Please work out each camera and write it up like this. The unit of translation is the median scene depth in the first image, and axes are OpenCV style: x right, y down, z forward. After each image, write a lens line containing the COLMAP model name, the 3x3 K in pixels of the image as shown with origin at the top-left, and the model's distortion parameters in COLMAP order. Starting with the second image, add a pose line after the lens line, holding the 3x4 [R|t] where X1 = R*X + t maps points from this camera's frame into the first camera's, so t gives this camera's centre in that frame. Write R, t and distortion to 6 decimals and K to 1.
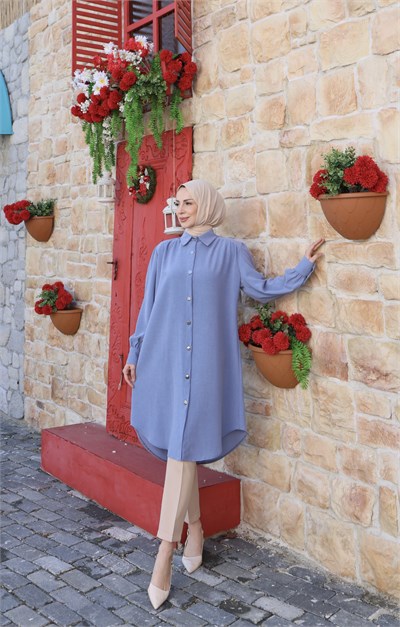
lens RADIAL K [[787.6, 0, 199.4], [0, 787.6, 272.2], [0, 0, 1]] dist [0.013306, -0.002651]
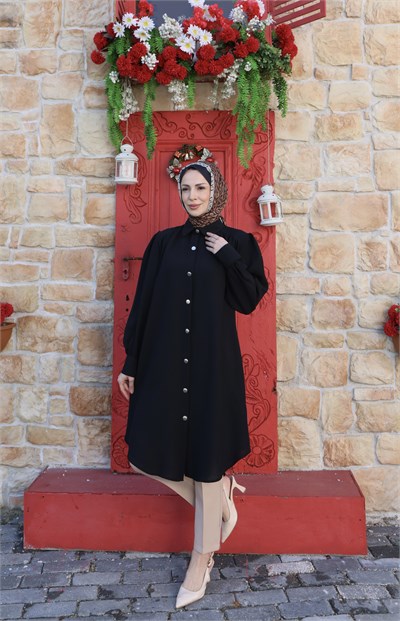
lens RADIAL K [[657.2, 0, 198.9], [0, 657.2, 286.6], [0, 0, 1]] dist [0.005814, -0.009041]
pose [[0.585531, -0.010302, 0.810585, -0.771654], [0.025683, 0.999653, -0.005847, 0.028420], [-0.810243, 0.024242, 0.585592, 0.684089]]
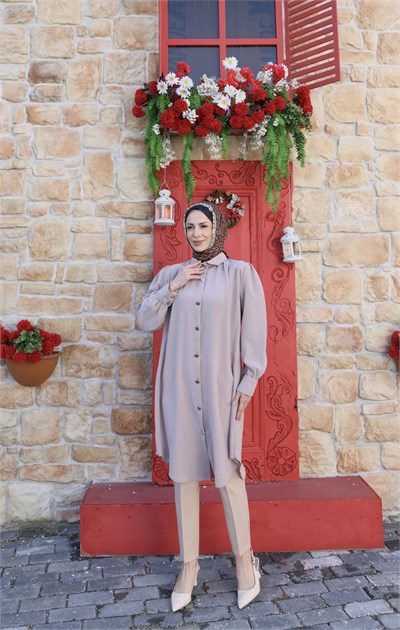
lens RADIAL K [[591.8, 0, 200.0], [0, 591.8, 315.0], [0, 0, 1]] dist [-0.018419, 0.004653]
pose [[0.512658, -0.010489, 0.858529, -0.841411], [0.036842, 0.999273, -0.009791, 0.027900], [-0.857802, 0.036649, 0.512671, 0.777837]]
